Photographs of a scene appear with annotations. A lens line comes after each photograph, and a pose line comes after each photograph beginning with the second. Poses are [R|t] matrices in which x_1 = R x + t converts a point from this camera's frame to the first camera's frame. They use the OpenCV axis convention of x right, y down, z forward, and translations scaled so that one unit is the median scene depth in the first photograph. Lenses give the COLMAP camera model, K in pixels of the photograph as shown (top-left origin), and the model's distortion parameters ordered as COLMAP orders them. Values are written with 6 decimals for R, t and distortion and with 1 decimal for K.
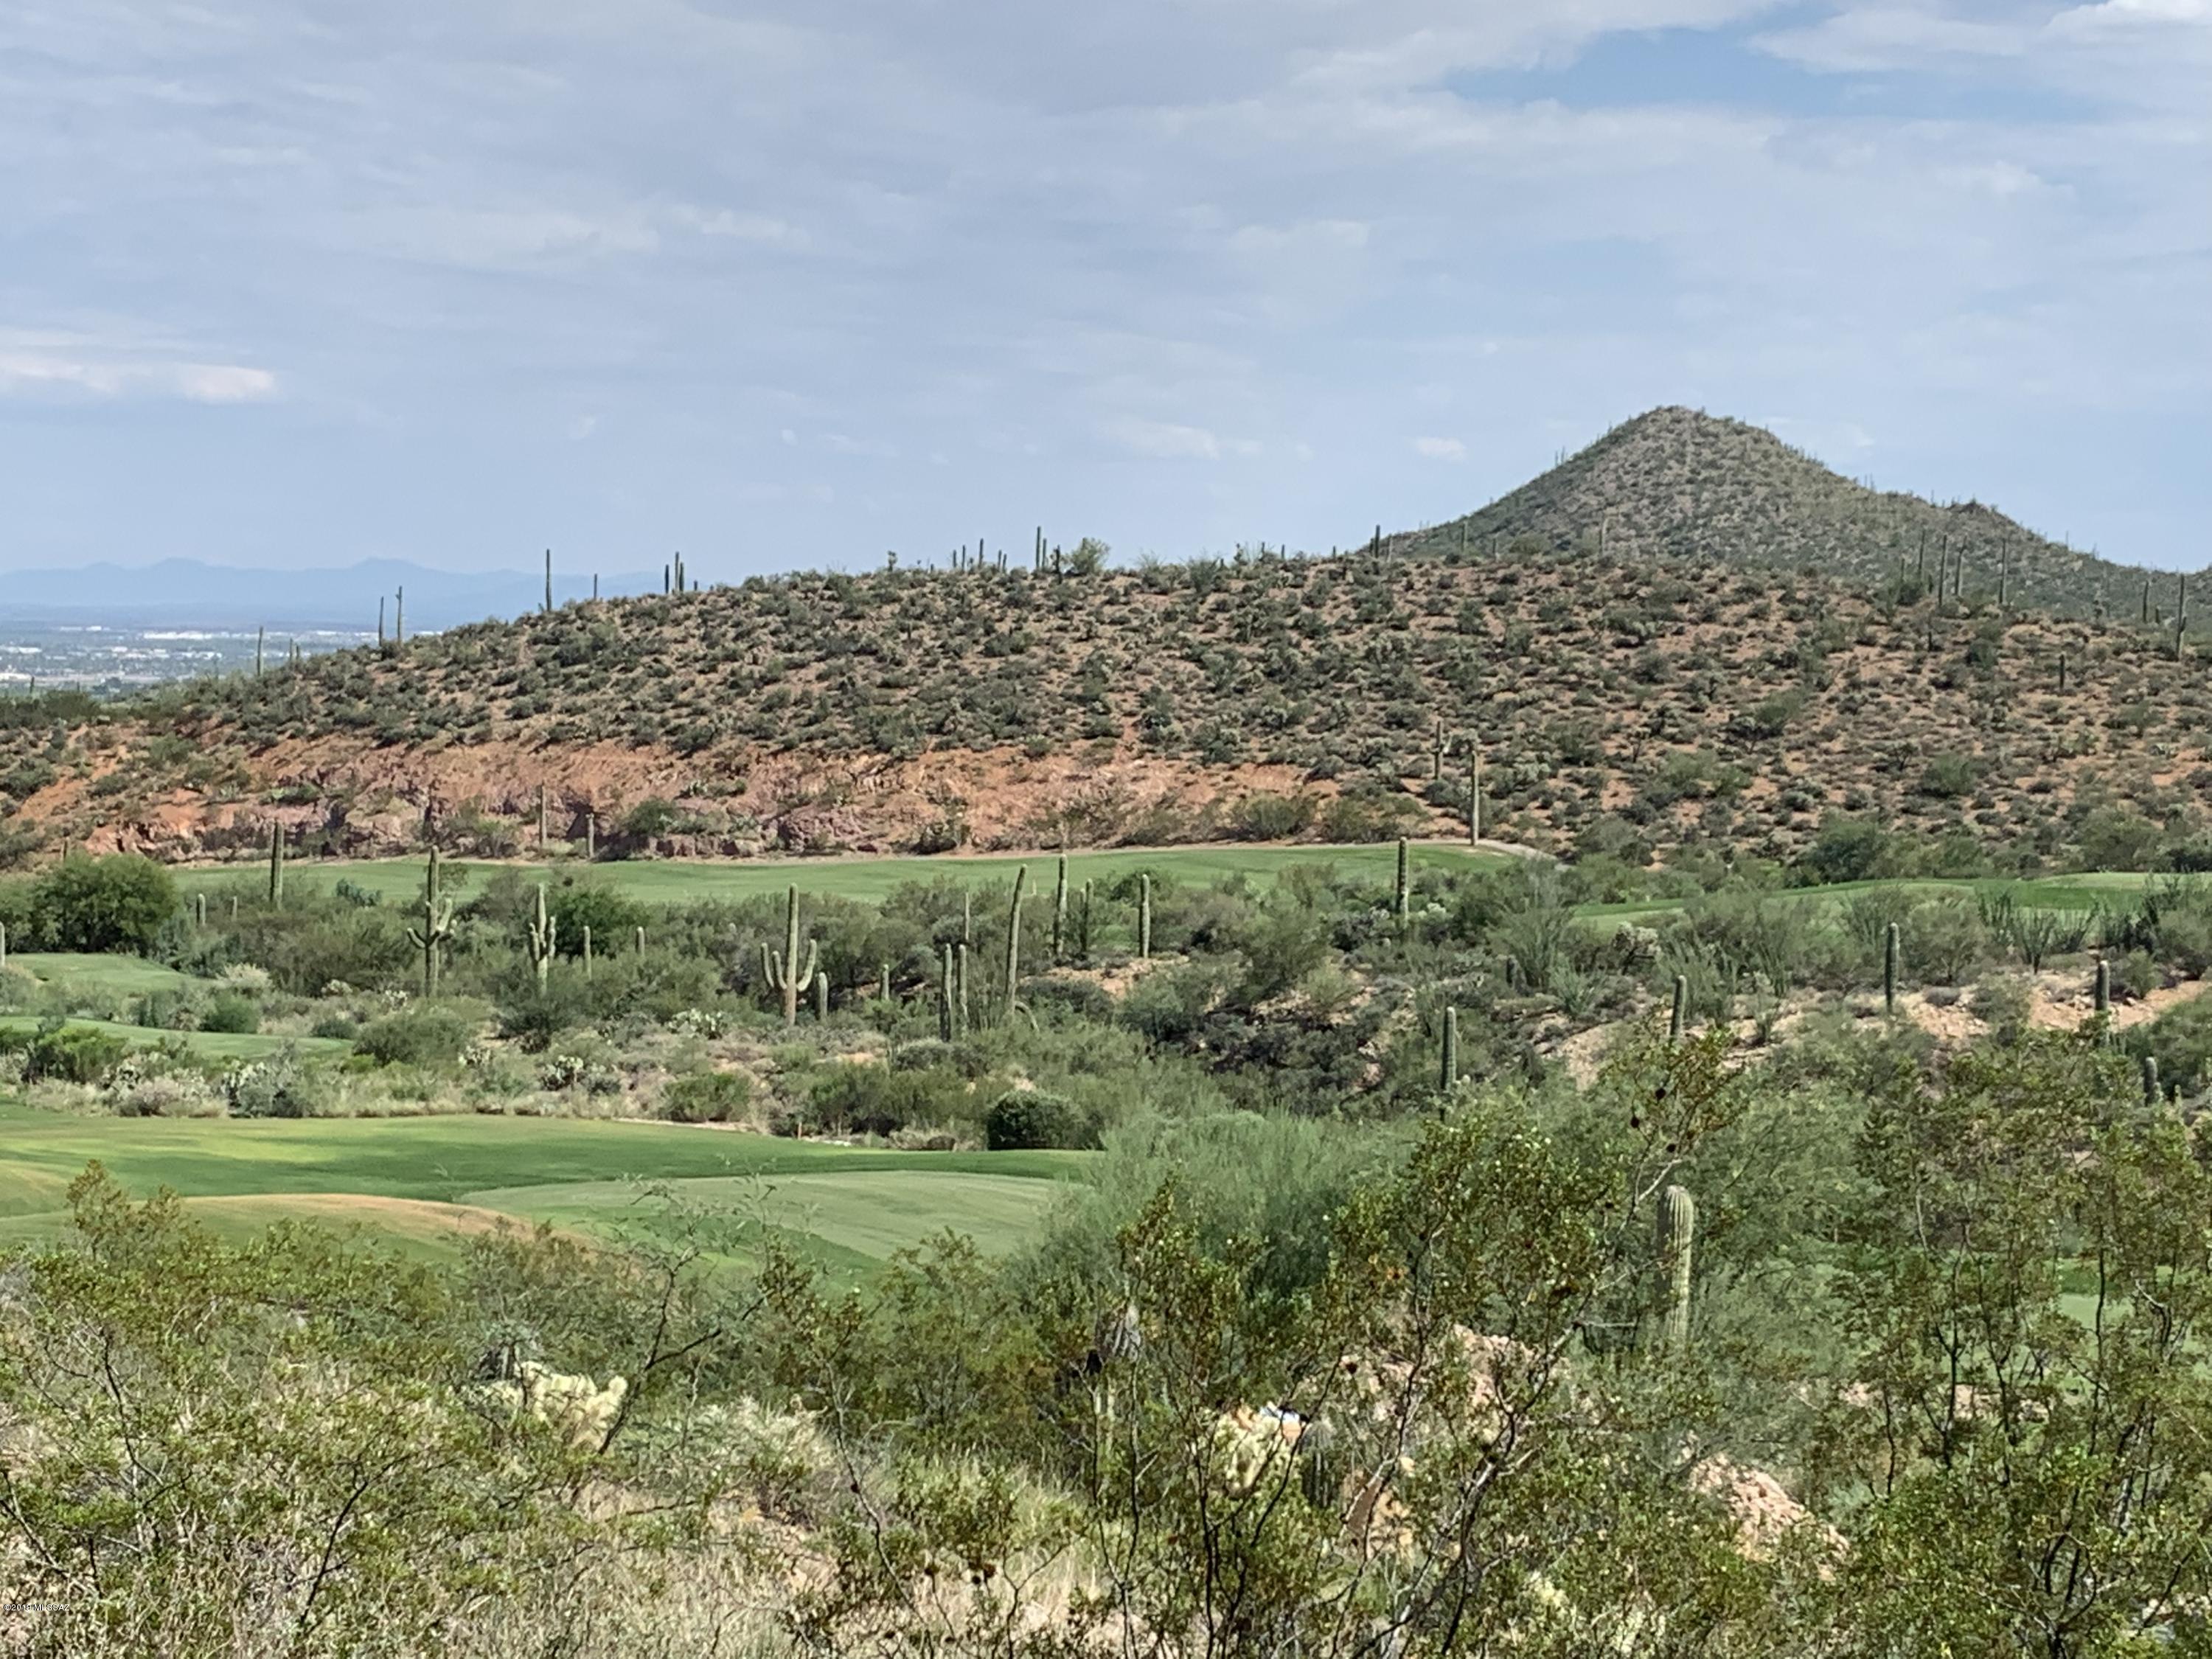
lens RADIAL K [[4156.7, 0, 1096.8], [0, 4156.7, 782.1], [0, 0, 1]] dist [0.091770, 0.000000]
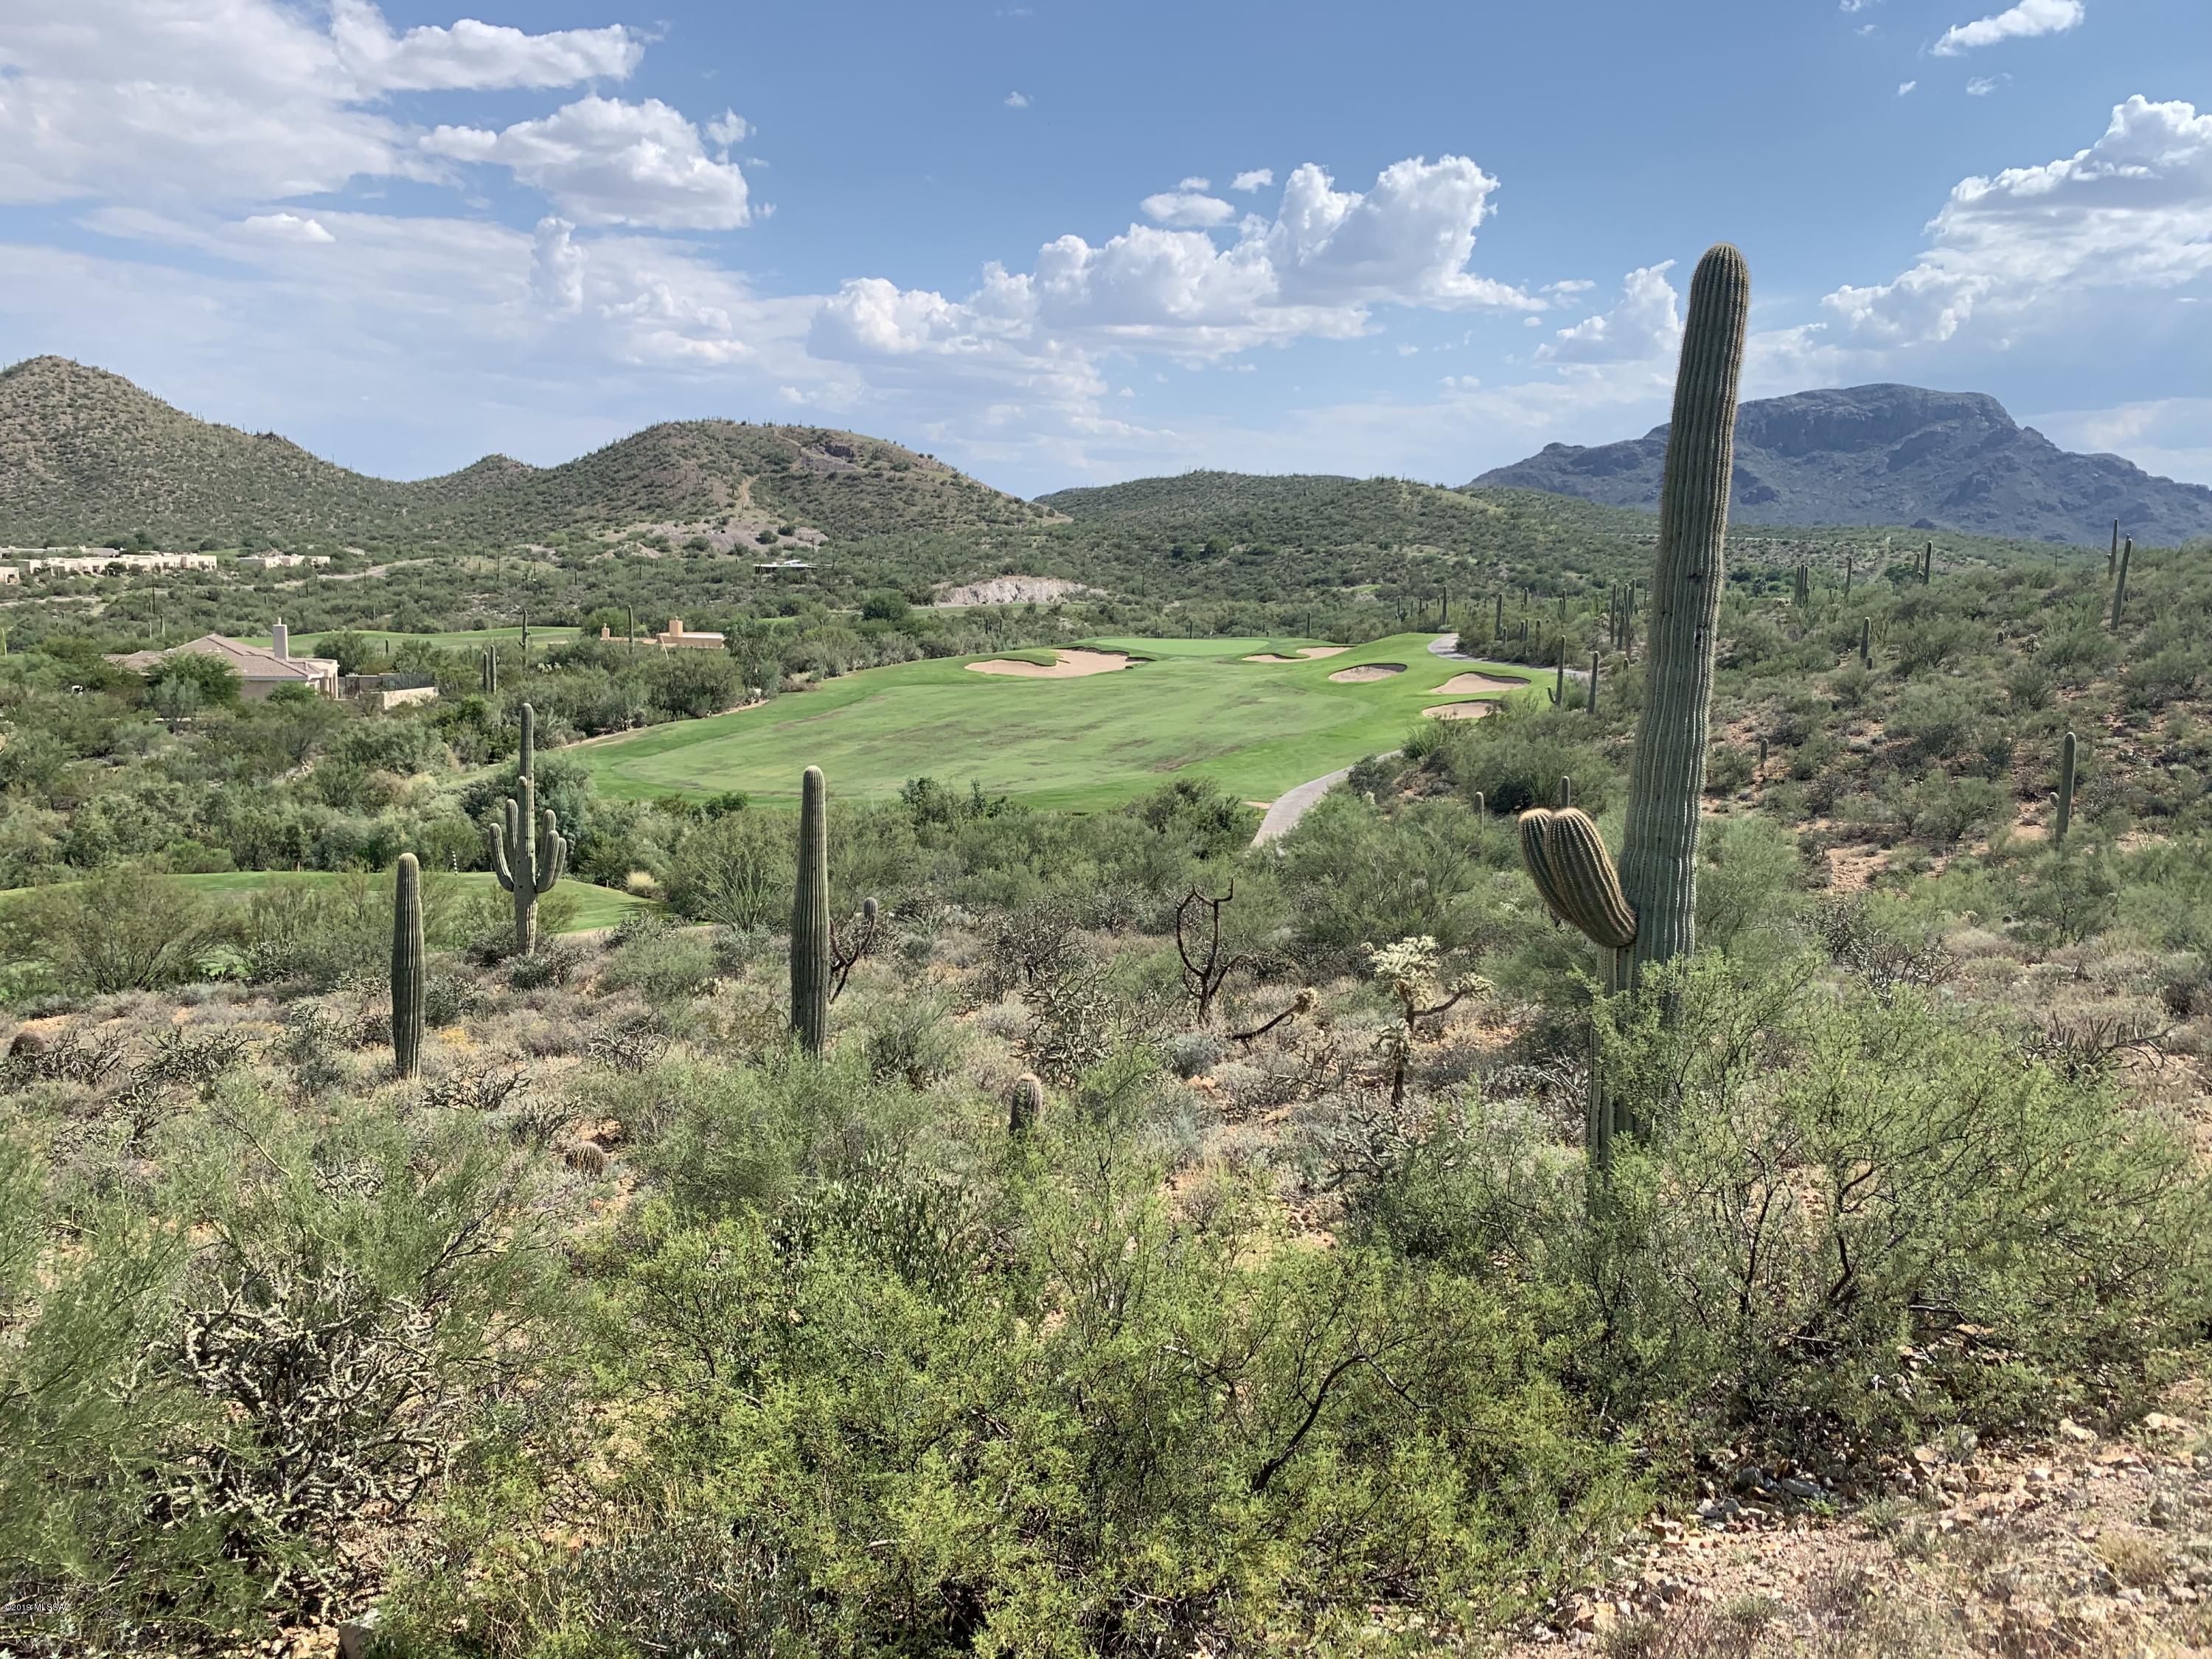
lens RADIAL K [[1707.3, 0, 1105.1], [0, 1707.3, 826.8], [0, 0, 1]] dist [0.034271, -0.039488]
pose [[0.773640, -0.083747, 0.628067, 0.028086], [-0.000737, 0.991107, 0.133063, -0.004265], [-0.633625, -0.103405, 0.766698, 0.265604]]
